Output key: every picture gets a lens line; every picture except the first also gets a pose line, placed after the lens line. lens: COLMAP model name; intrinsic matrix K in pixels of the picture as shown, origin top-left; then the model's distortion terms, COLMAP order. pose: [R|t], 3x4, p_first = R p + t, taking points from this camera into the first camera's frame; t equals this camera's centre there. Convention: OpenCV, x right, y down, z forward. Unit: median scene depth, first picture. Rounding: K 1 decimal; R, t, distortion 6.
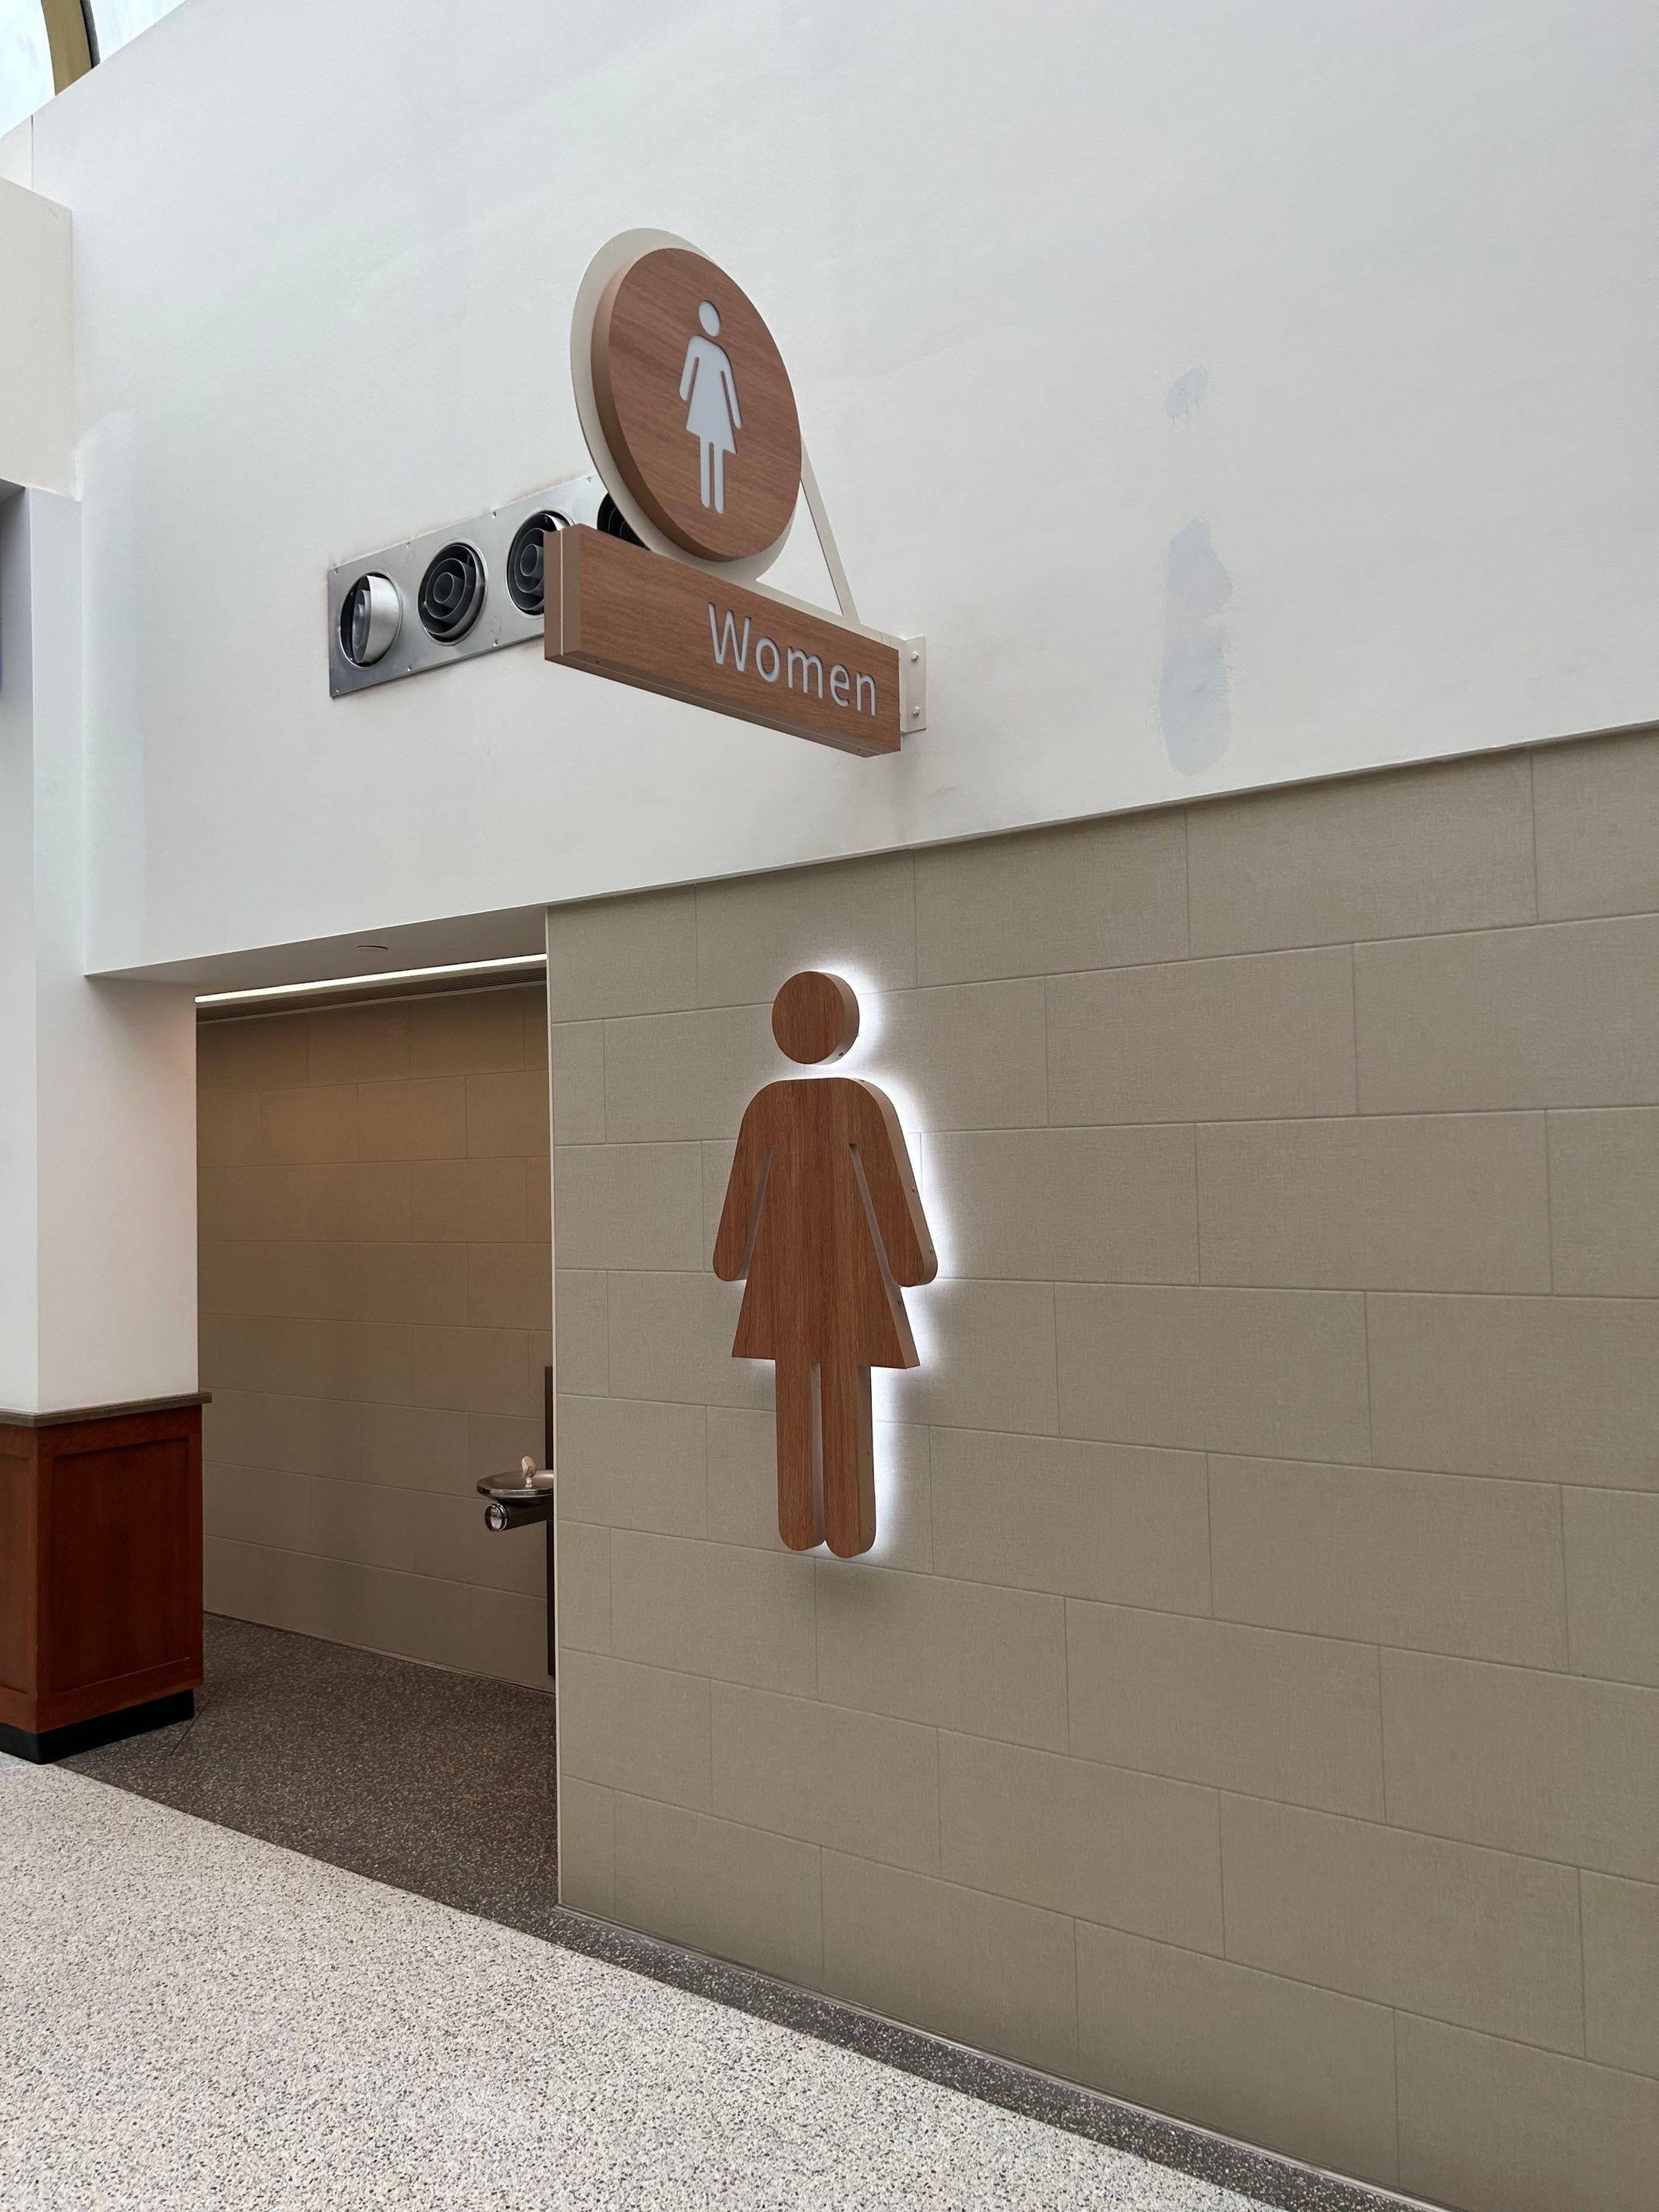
lens RADIAL K [[1707.0, 0, 829.5], [0, 1707.0, 1106.0], [0, 0, 1]] dist [-0.007078, 0.004777]
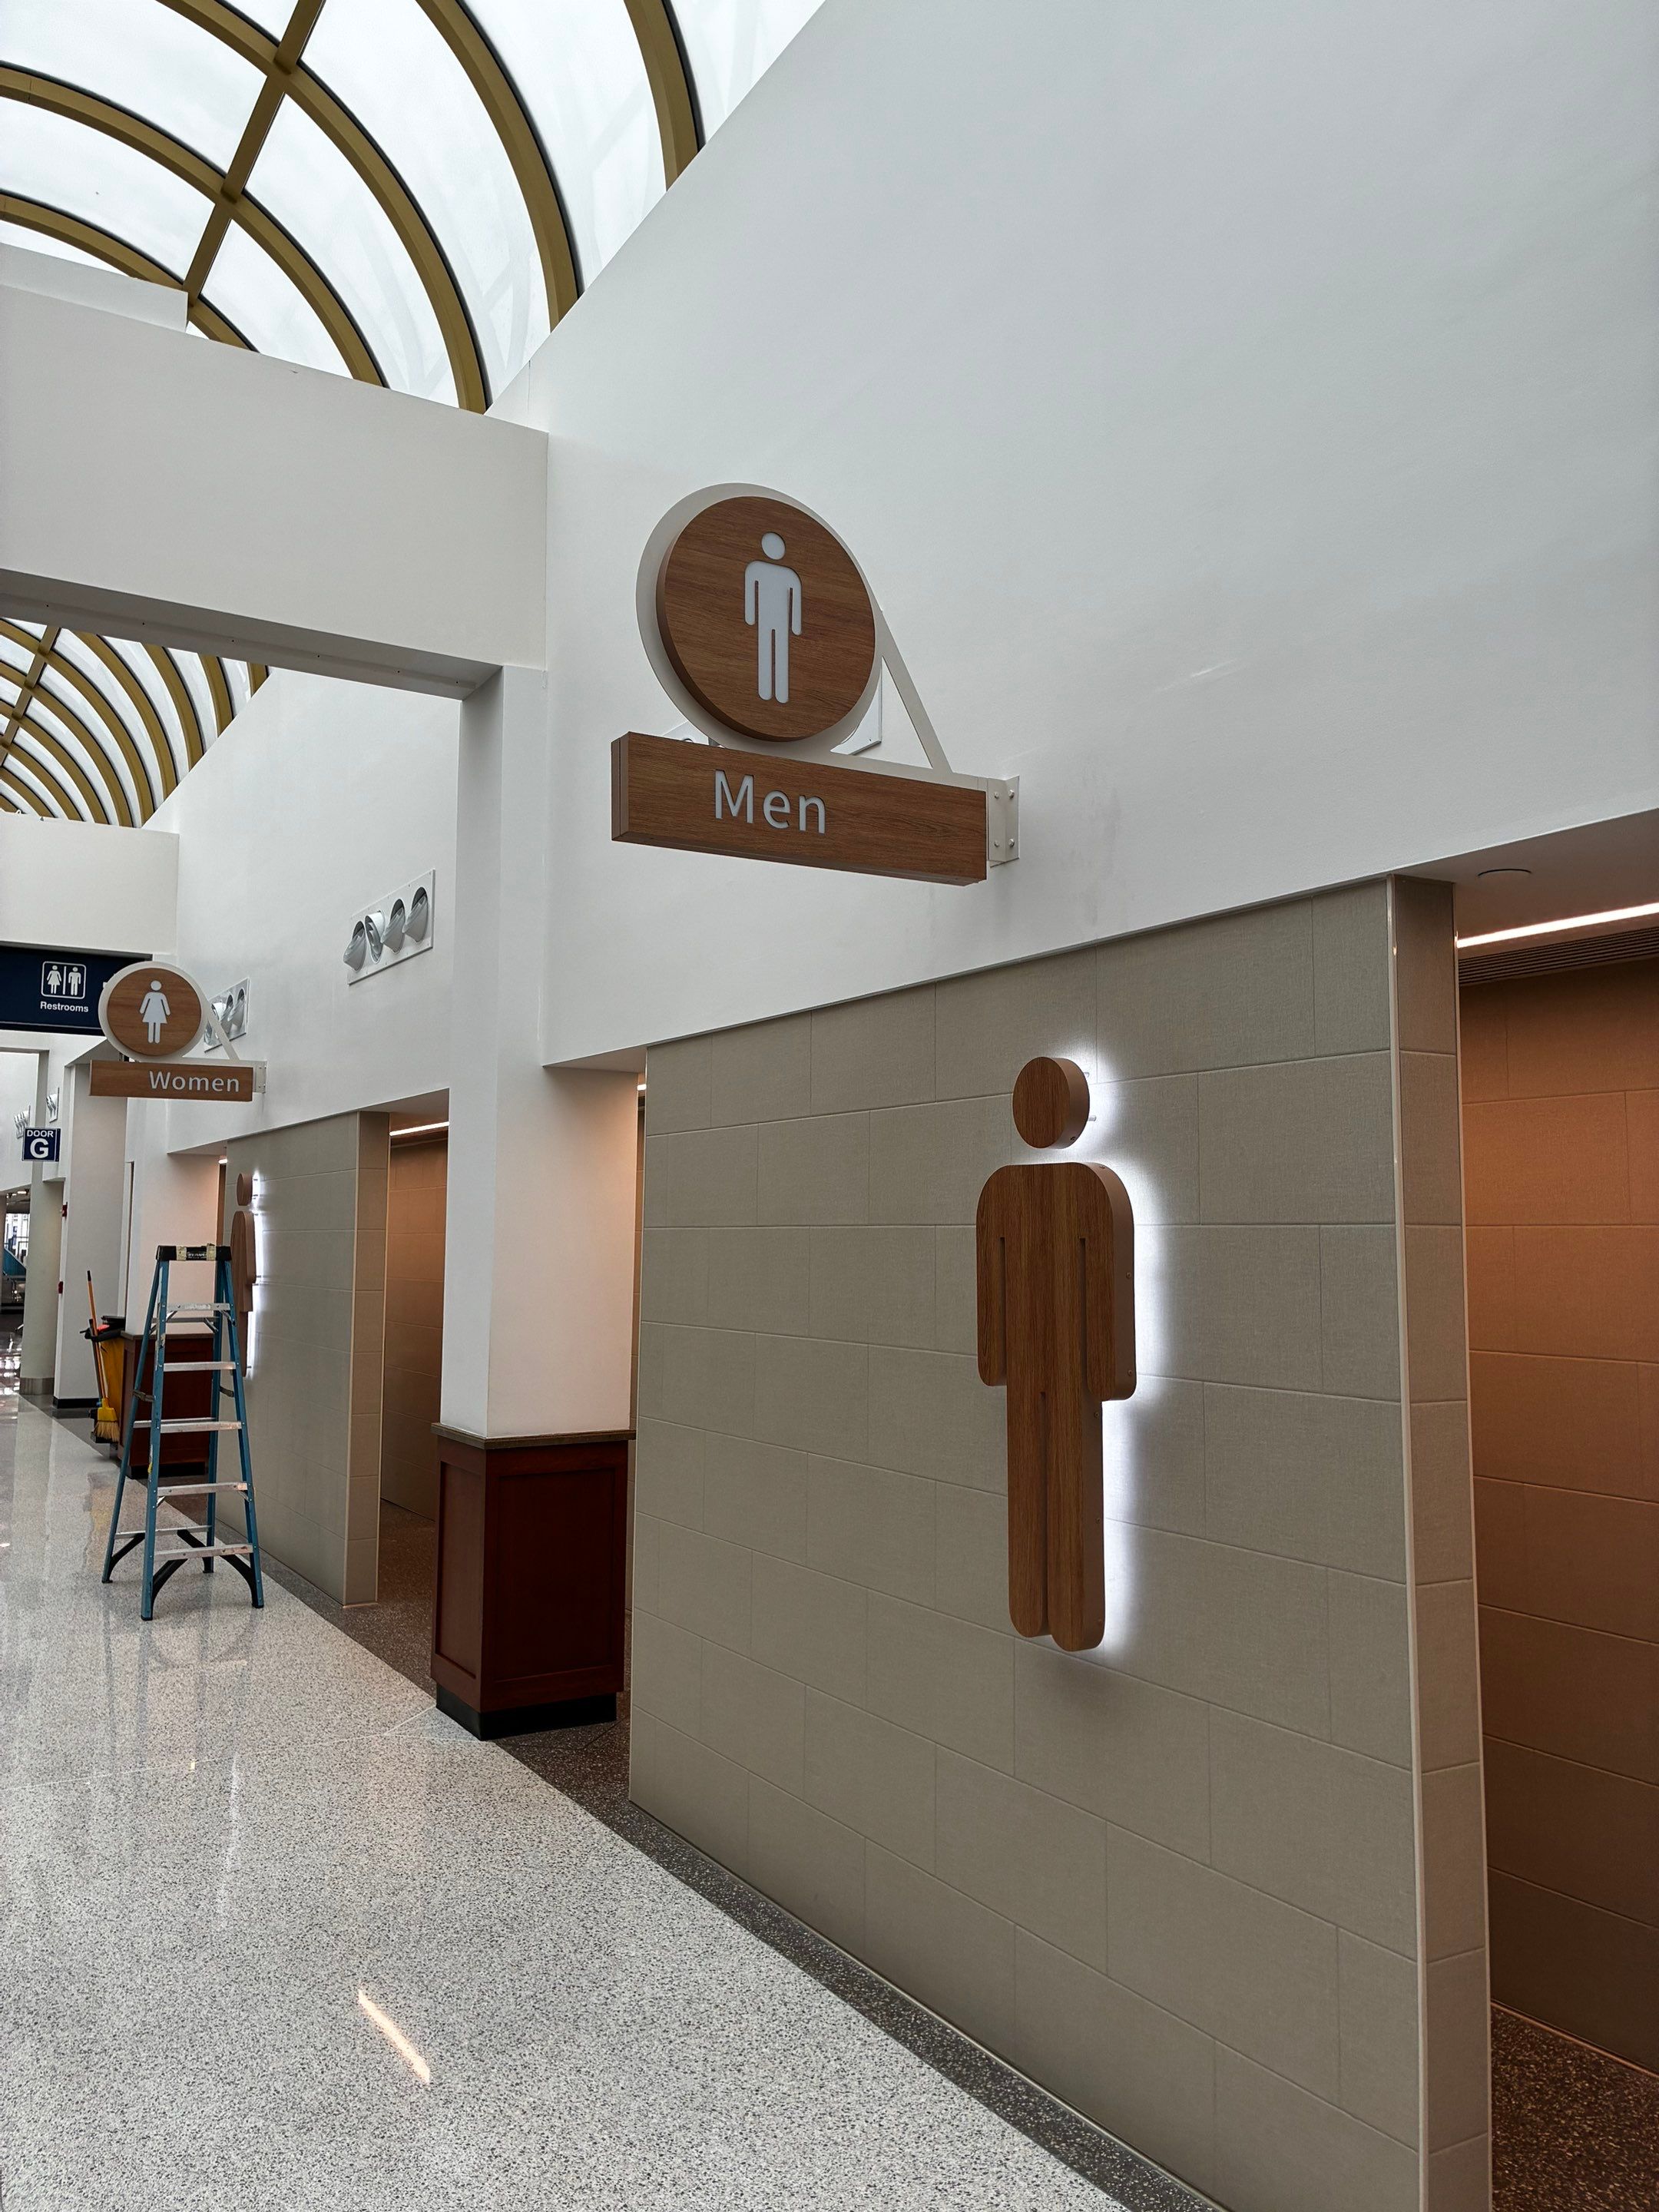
lens RADIAL K [[1752.5, 0, 830.2], [0, 1752.5, 1073.5], [0, 0, 1]] dist [-0.002876, -0.004630]
pose [[0.933511, -0.010697, -0.358390, 0.350268], [-0.009795, 0.998421, -0.055313, -0.013259], [0.358416, 0.055146, 0.931932, -0.113637]]
